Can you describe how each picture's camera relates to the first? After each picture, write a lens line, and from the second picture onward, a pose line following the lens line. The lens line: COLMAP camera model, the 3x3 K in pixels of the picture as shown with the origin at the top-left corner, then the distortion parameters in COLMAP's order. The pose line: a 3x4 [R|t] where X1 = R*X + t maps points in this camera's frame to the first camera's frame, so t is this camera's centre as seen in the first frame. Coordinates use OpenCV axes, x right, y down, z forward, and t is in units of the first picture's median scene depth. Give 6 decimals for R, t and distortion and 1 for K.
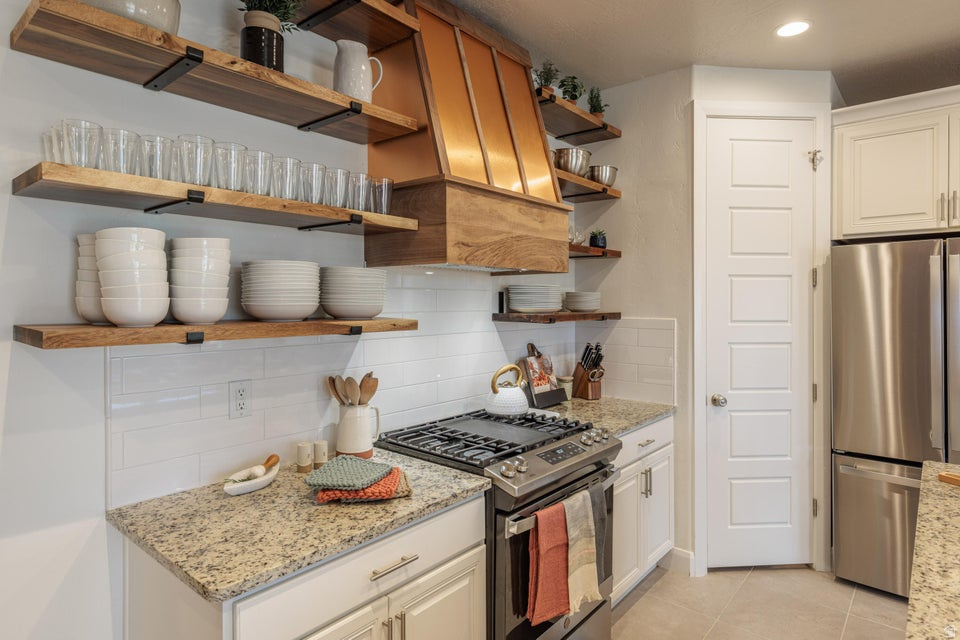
lens RADIAL K [[539.6, 0, 478.7], [0, 539.6, 301.3], [0, 0, 1]] dist [-0.000685, -0.000058]
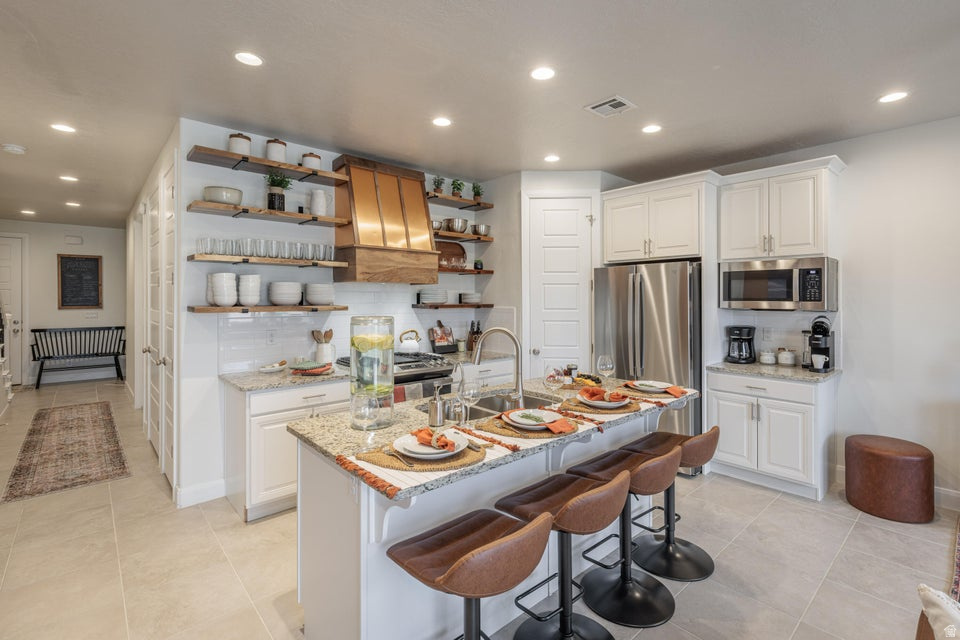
lens RADIAL K [[434.4, 0, 483.1], [0, 434.4, 296.2], [0, 0, 1]] dist [-0.000295, -0.000183]
pose [[0.992497, -0.000358, -0.122267, 0.628995], [-0.000151, 0.999991, -0.004149, 0.000163], [0.122267, 0.004137, 0.992489, -0.704657]]
